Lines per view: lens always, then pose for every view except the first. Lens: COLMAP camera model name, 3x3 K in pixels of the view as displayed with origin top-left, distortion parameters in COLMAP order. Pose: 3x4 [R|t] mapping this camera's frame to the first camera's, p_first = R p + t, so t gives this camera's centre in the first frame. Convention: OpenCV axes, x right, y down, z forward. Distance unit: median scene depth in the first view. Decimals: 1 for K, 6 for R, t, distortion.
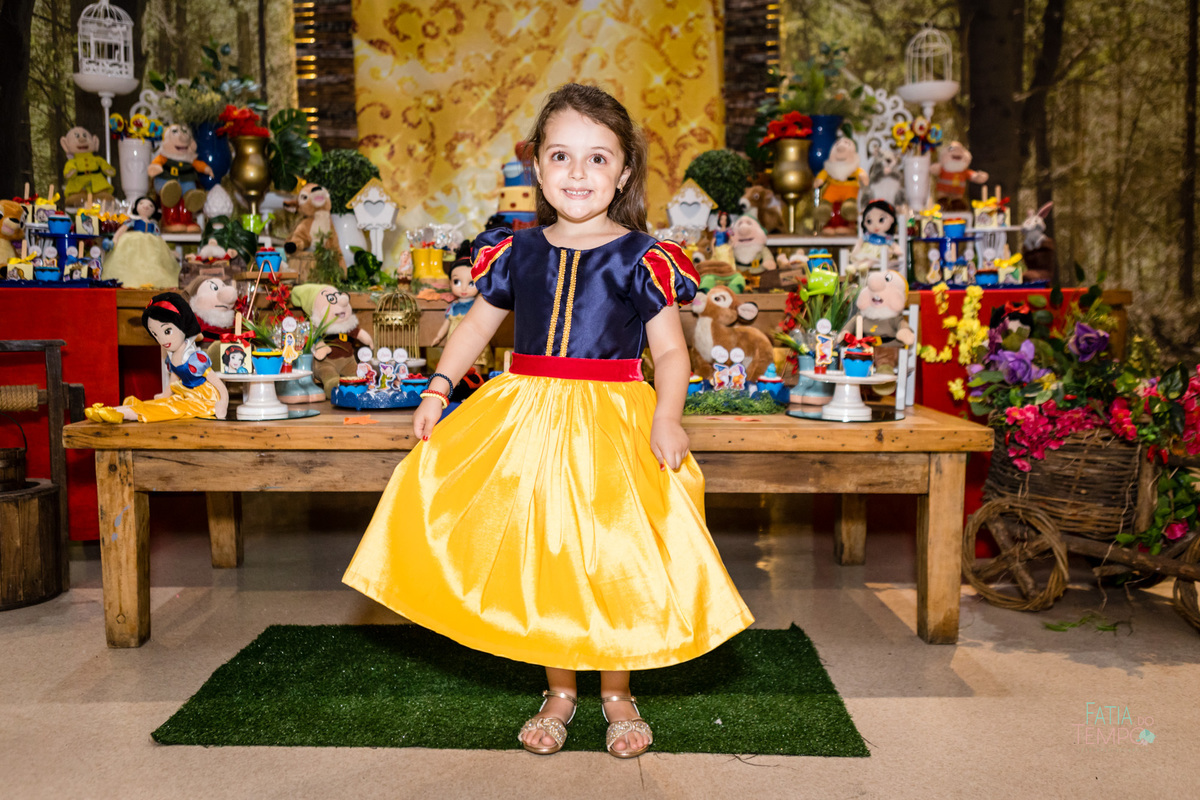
lens RADIAL K [[1095.6, 0, 598.0], [0, 1095.6, 379.4], [0, 0, 1]] dist [0.007793, 0.000000]
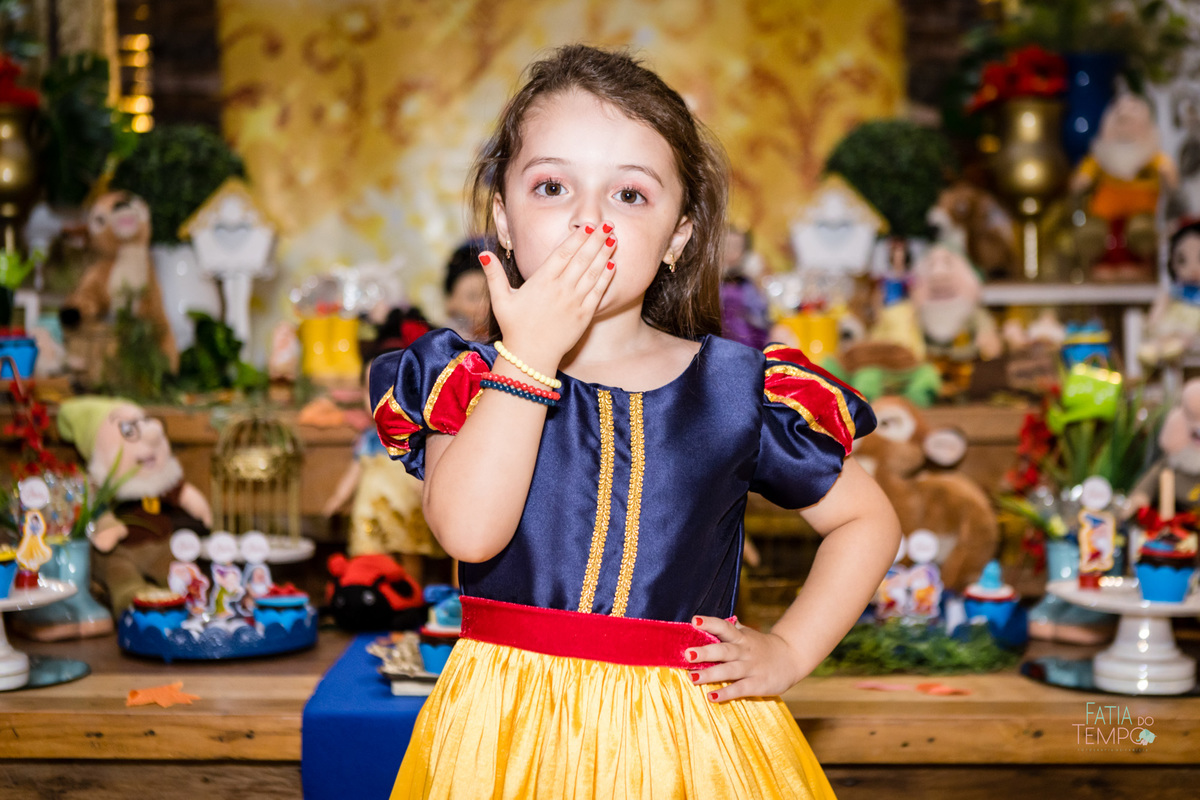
lens RADIAL K [[1982.7, 0, 610.5], [0, 1982.7, 363.1], [0, 0, 1]] dist [-0.044267, 0.000000]
pose [[0.999198, -0.004883, -0.039753, 0.015421], [0.002355, 0.997986, -0.063386, -0.035817], [0.039982, 0.063242, 0.997197, 0.064407]]
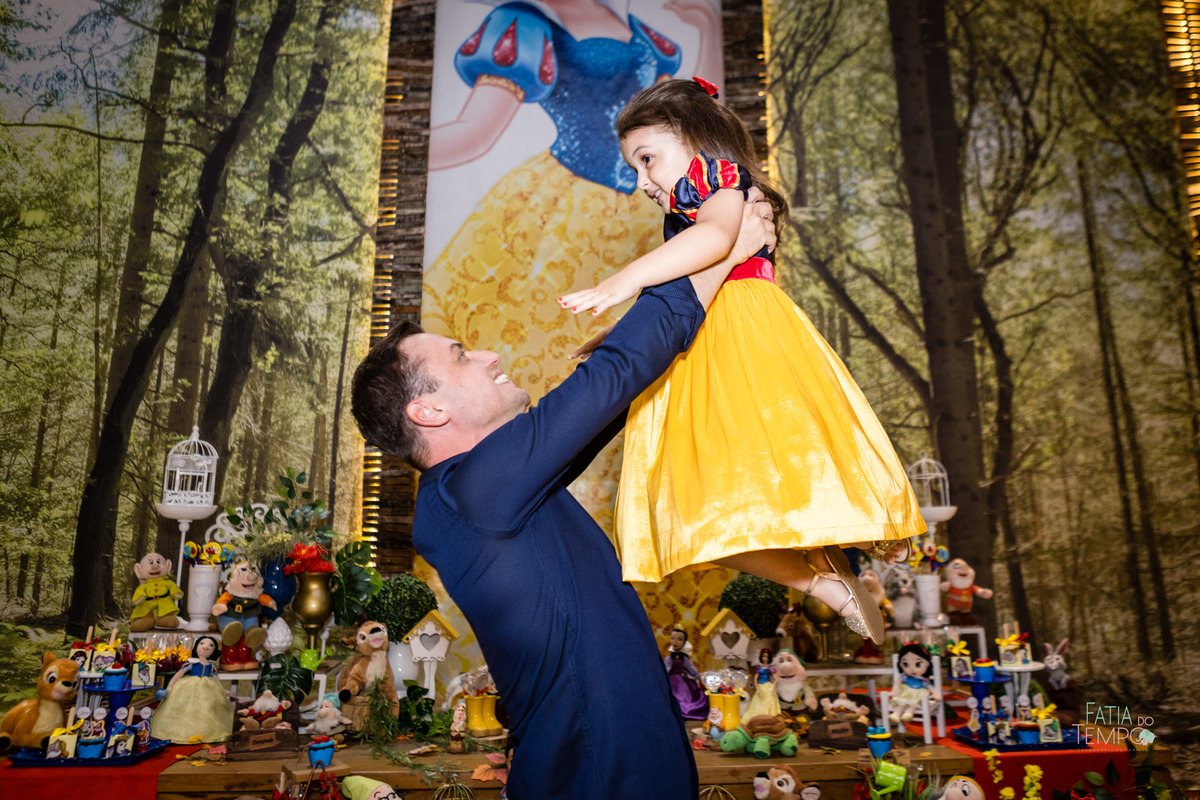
lens RADIAL K [[883.7, 0, 644.0], [0, 883.7, 360.5], [0, 0, 1]] dist [-0.022589, 0.016375]
pose [[0.998614, 0.007787, 0.052052, -0.047627], [0.007657, 0.956980, -0.290053, -0.171942], [-0.052071, 0.290049, 0.955594, 0.115570]]
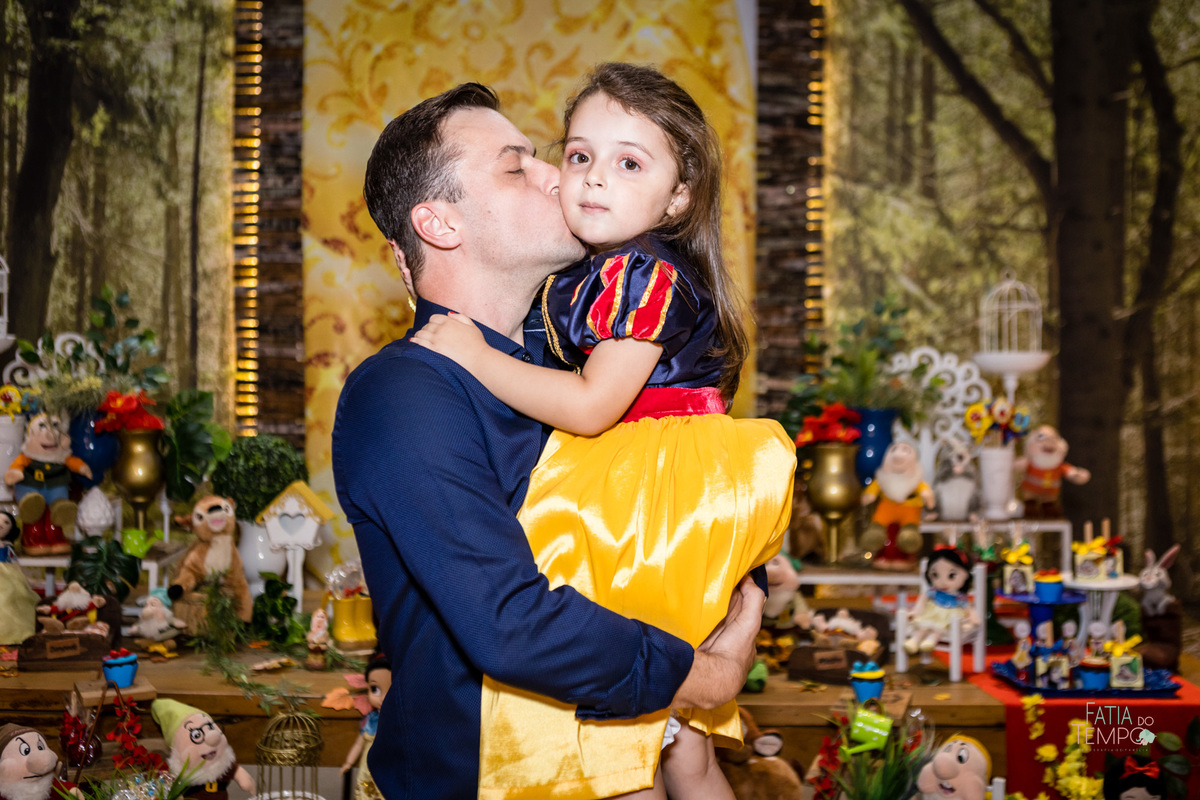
lens RADIAL K [[1232.0, 0, 591.0], [0, 1232.0, 397.2], [0, 0, 1]] dist [-0.012233, 0.000000]
pose [[0.999436, 0.015531, -0.029759, 0.032609], [-0.017487, 0.997624, -0.066636, -0.196095], [0.028653, 0.067119, 0.997333, 0.135221]]
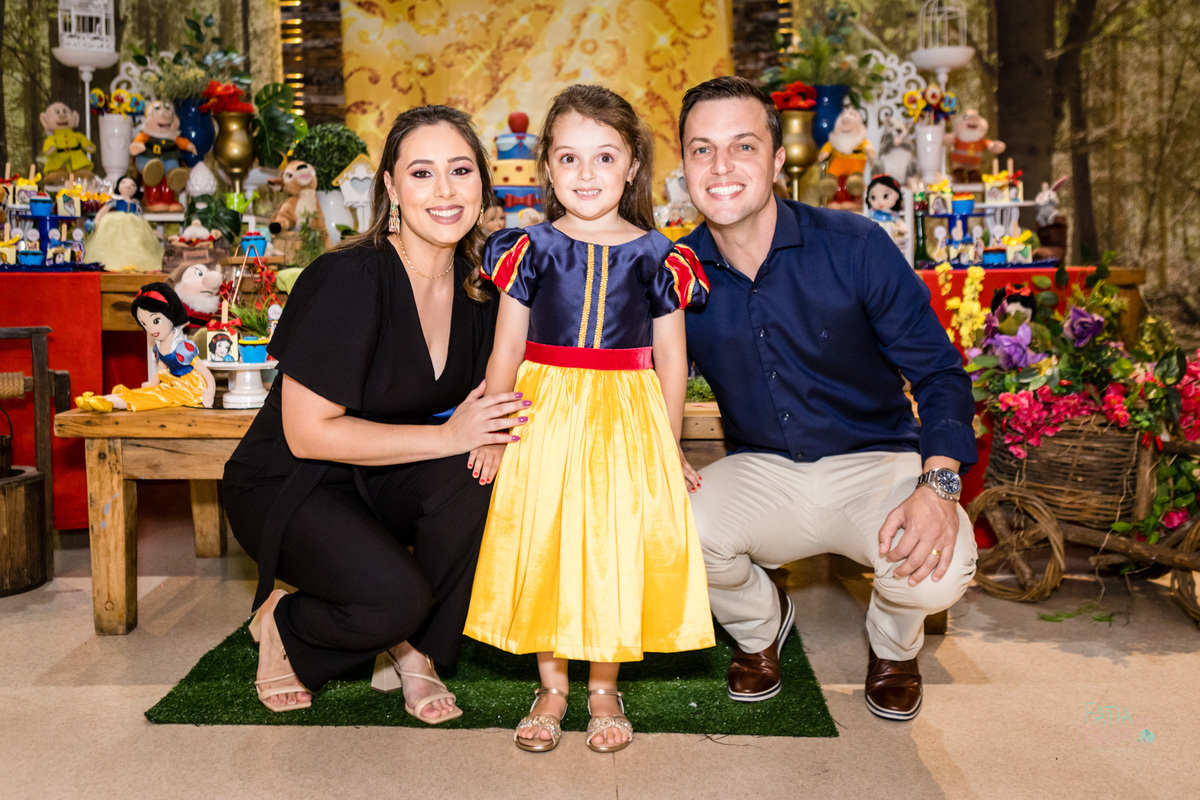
lens RADIAL K [[1232.6, 0, 584.1], [0, 1232.6, 329.0], [0, 0, 1]] dist [0.007970, 0.000000]
pose [[0.999671, -0.003431, -0.025417, 0.019915], [0.002947, 0.999814, -0.019053, -0.008472], [0.025477, 0.018972, 0.999495, -0.081298]]
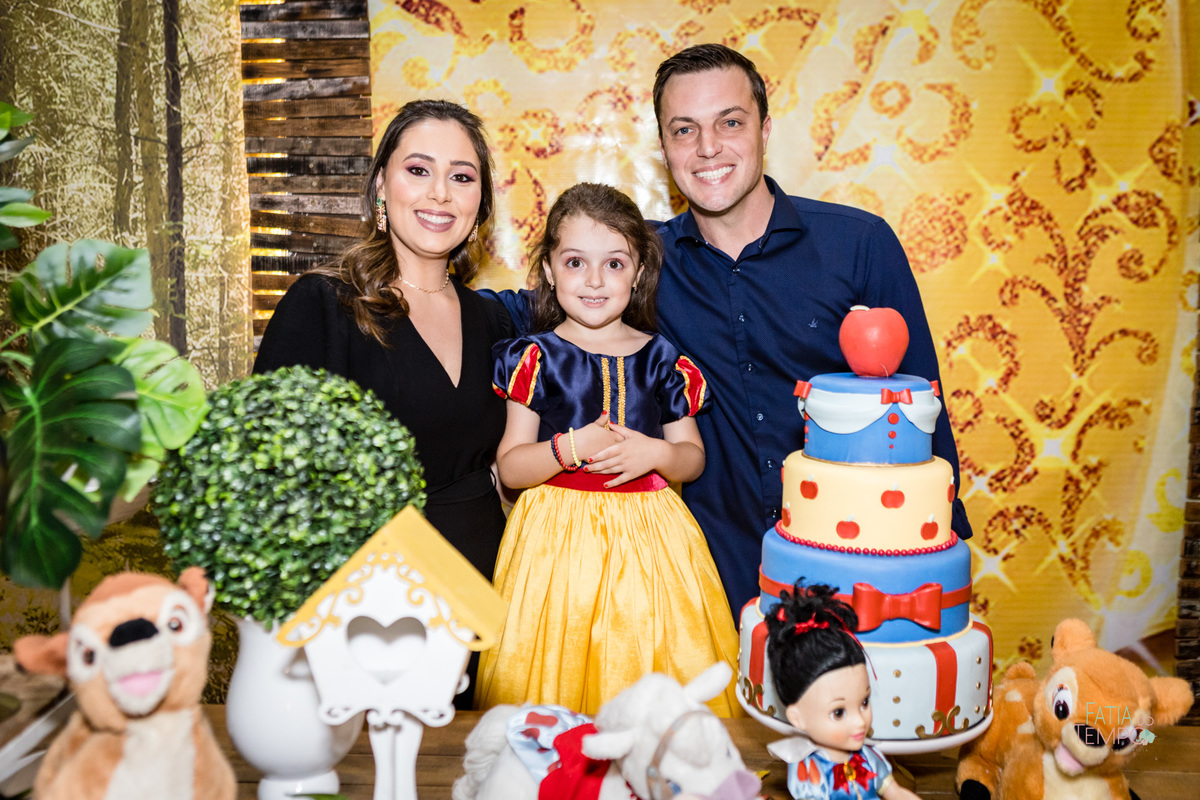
lens RADIAL K [[1232.6, 0, 599.5], [0, 1232.6, 373.0], [0, 0, 1]] dist [0.007970, 0.000000]
pose [[0.998231, 0.011697, -0.058294, -0.142928], [-0.012445, 0.999845, -0.012486, -0.222191], [0.058139, 0.013189, 0.998221, 0.737710]]
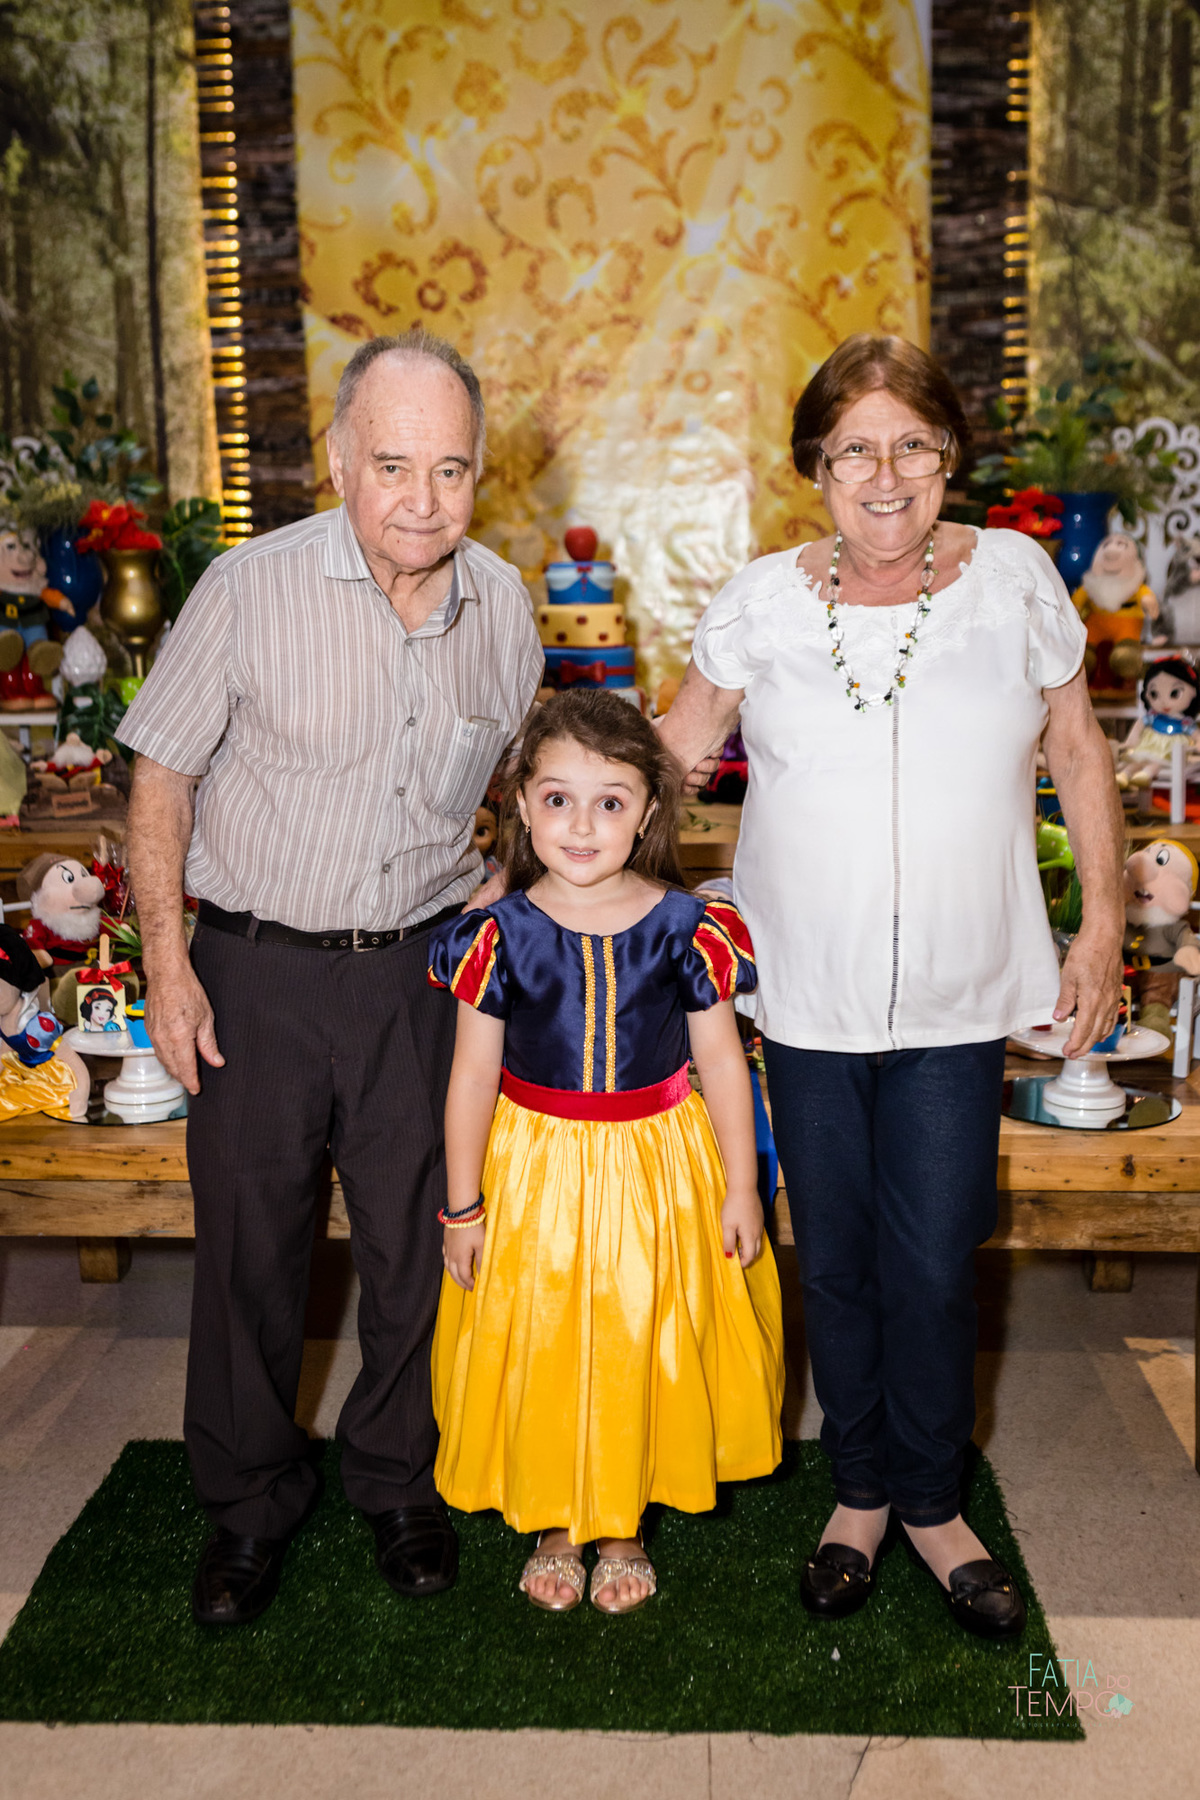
lens RADIAL K [[1866.5, 0, 596.4], [0, 1866.5, 853.3], [0, 0, 1]] dist [0.009304, 0.000000]
pose [[0.996484, -0.002334, -0.083751, 0.030823], [0.007703, 0.997930, 0.063841, -0.119530], [0.083428, -0.064261, 0.994440, -0.029685]]
